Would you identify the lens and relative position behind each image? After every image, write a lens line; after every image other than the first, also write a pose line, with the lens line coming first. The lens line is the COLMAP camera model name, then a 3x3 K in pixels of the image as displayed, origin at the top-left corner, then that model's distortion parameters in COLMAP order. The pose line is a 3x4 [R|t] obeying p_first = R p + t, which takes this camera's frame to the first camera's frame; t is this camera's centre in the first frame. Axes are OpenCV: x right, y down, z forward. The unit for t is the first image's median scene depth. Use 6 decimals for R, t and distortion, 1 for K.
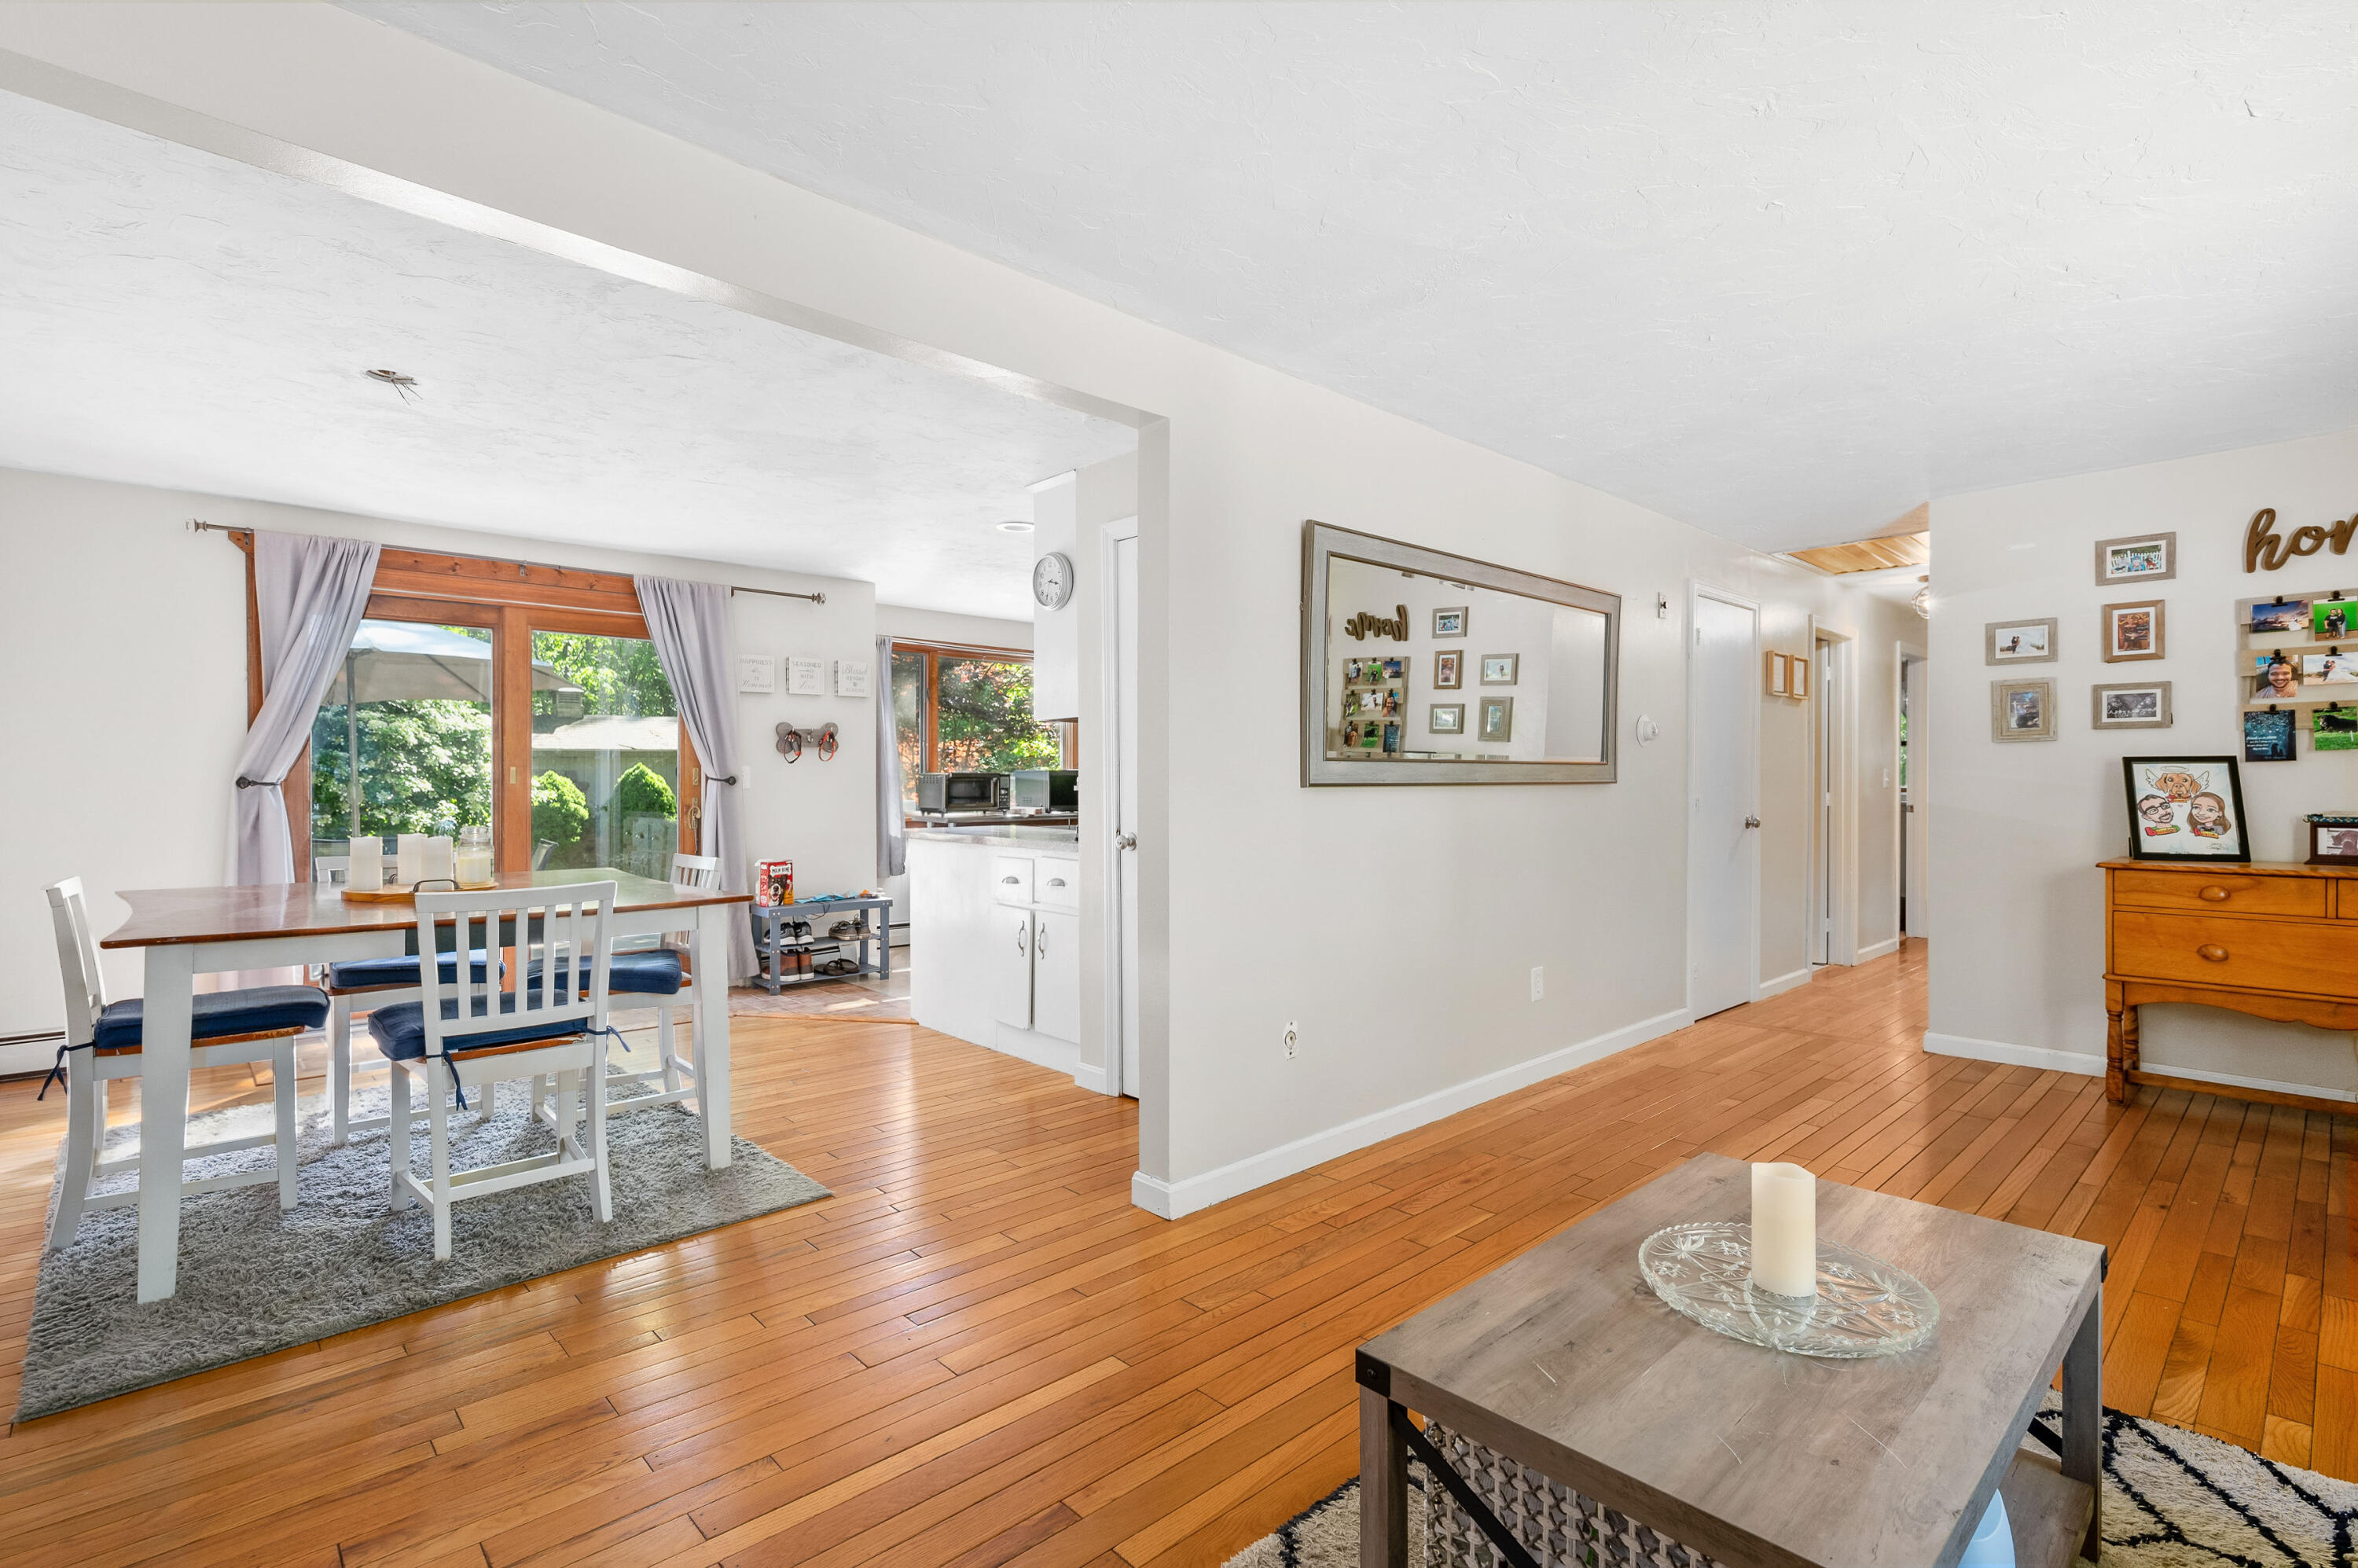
lens RADIAL K [[1102.4, 0, 1179.0], [0, 1102.4, 784.0], [0, 0, 1]] dist [-0.001595, 0.000055]
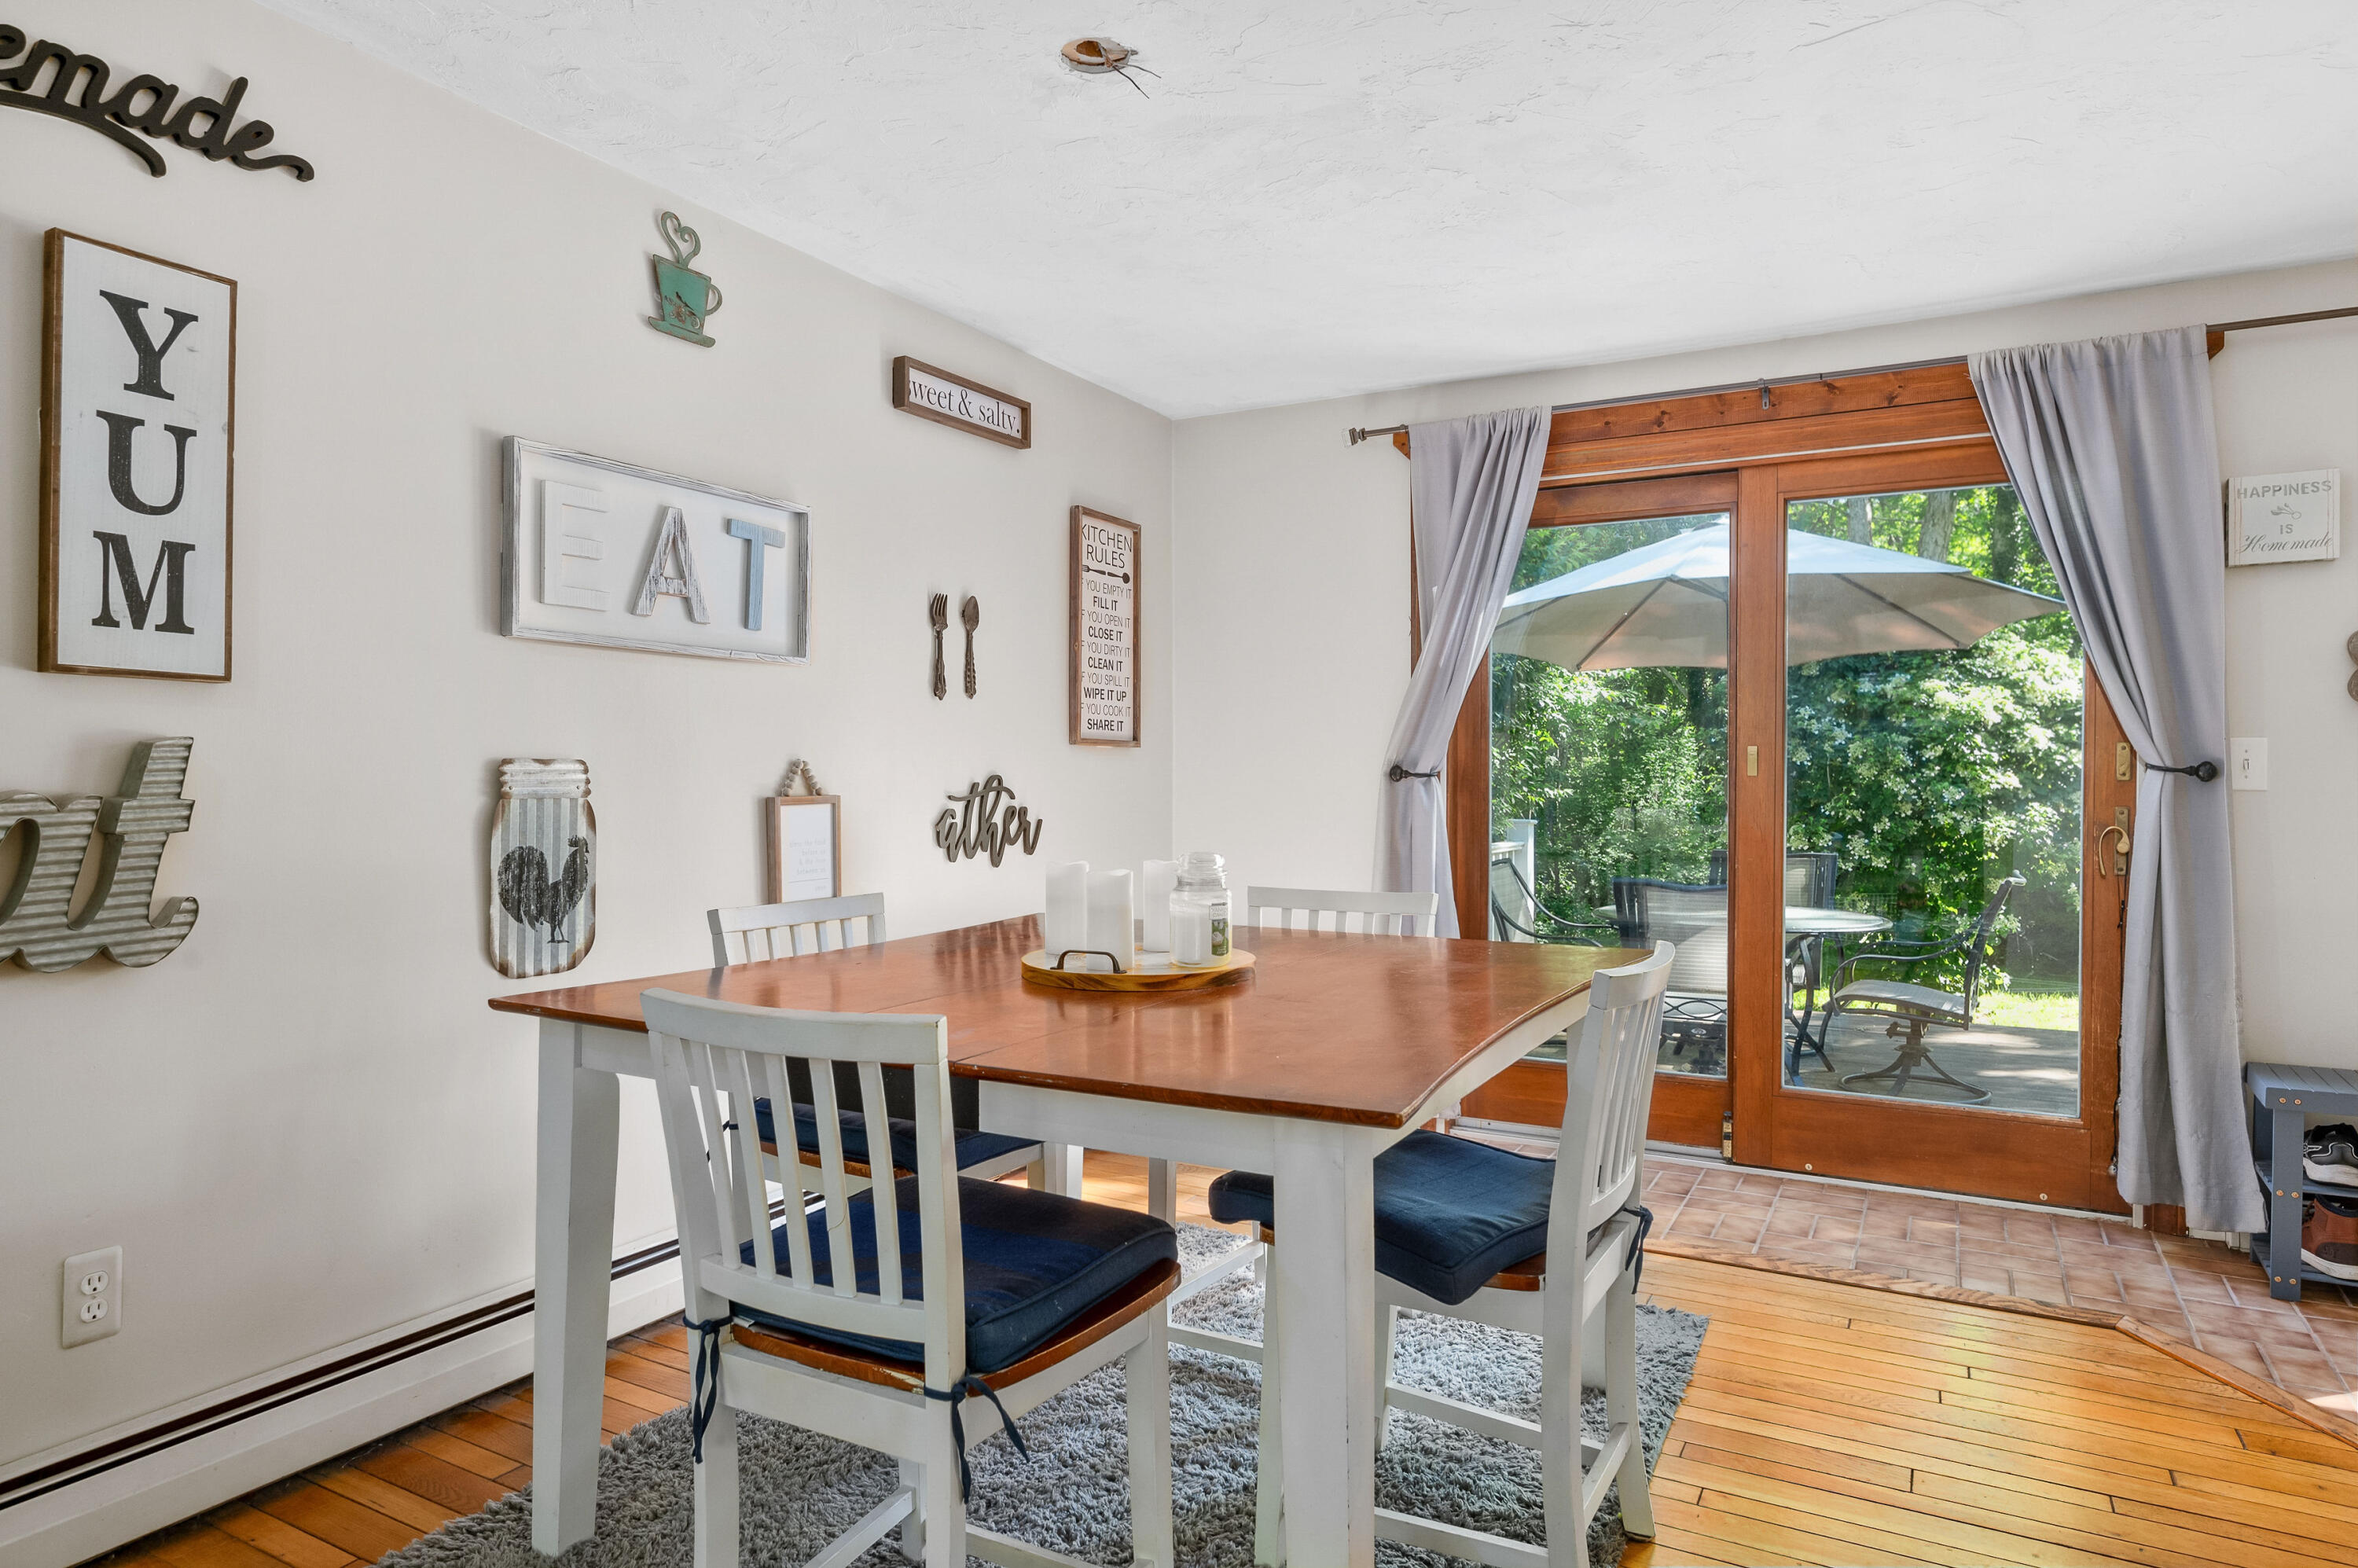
lens RADIAL K [[1381.9, 0, 1179.0], [0, 1381.9, 784.0], [0, 0, 1]] dist [-0.001048, 0.000238]
pose [[0.311727, 0.009254, -0.950127, -0.046224], [-0.005685, 0.999953, 0.007874, -0.000940], [0.950155, 0.002947, 0.311765, 1.493778]]
